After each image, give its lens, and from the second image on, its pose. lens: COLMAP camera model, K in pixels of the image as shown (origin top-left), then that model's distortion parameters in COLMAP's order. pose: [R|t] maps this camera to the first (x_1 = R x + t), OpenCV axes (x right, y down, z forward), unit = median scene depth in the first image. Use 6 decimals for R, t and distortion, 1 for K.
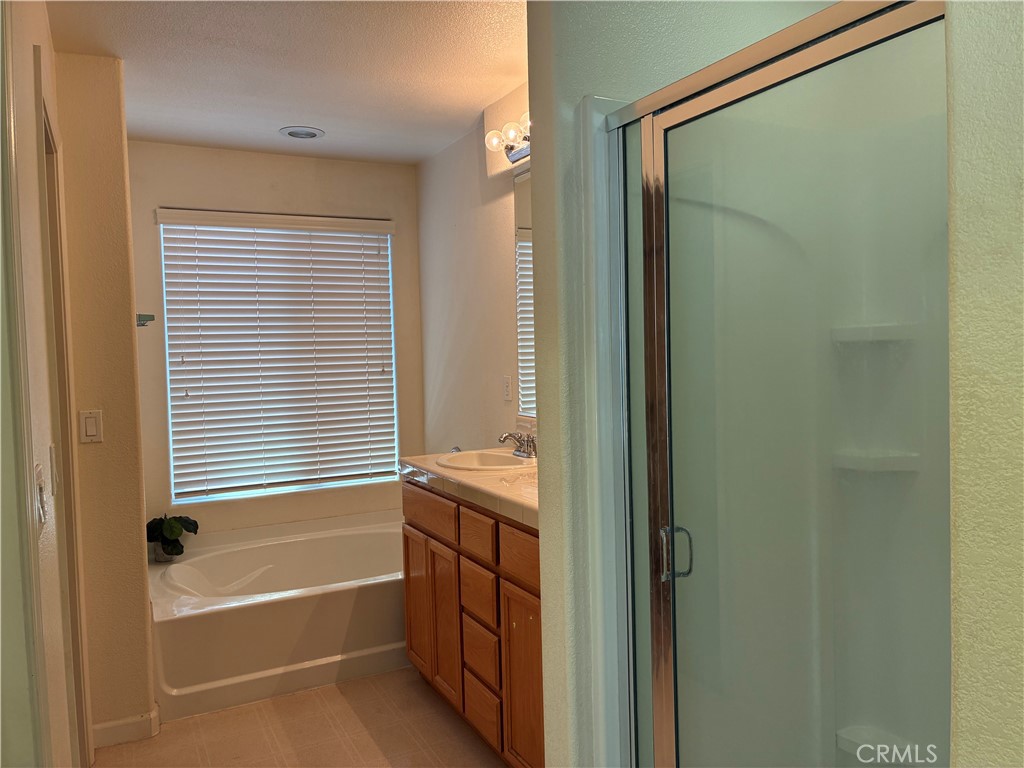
lens RADIAL K [[778.3, 0, 515.7], [0, 778.3, 382.6], [0, 0, 1]] dist [0.021708, -0.019809]
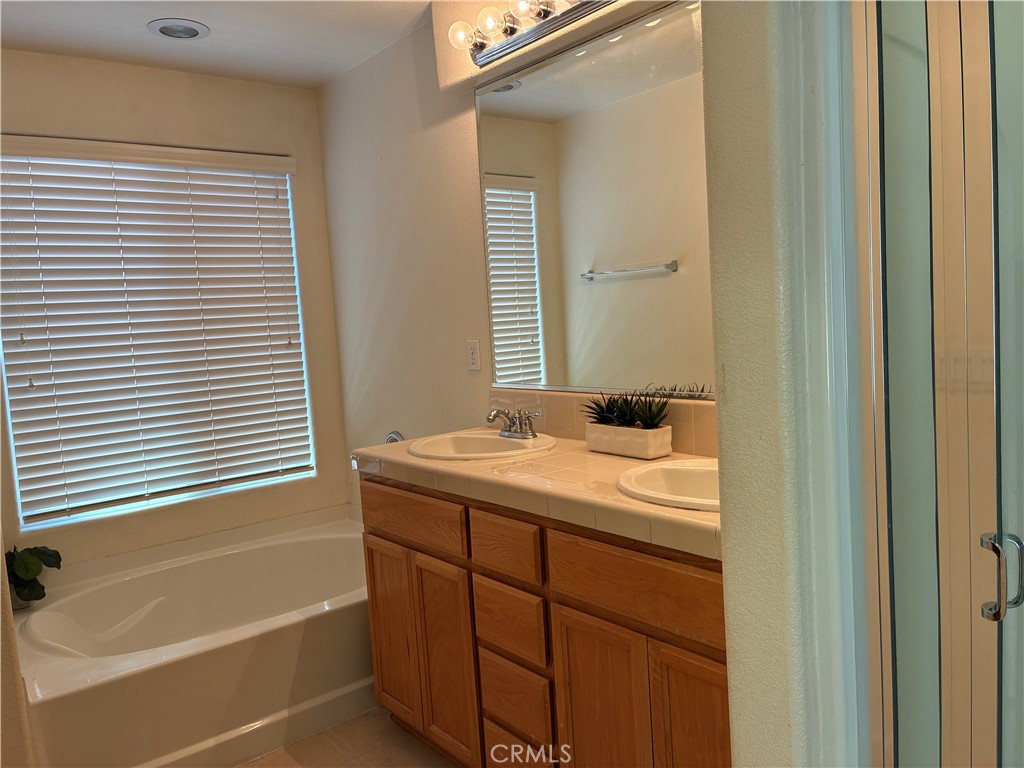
lens RADIAL K [[778.3, 0, 509.9], [0, 778.3, 385.2], [0, 0, 1]] dist [0.021708, -0.019809]
pose [[0.978880, -0.053170, 0.197400, -0.140918], [0.046237, 0.998146, 0.039570, 0.008517], [-0.199138, -0.029607, 0.979524, 0.203459]]
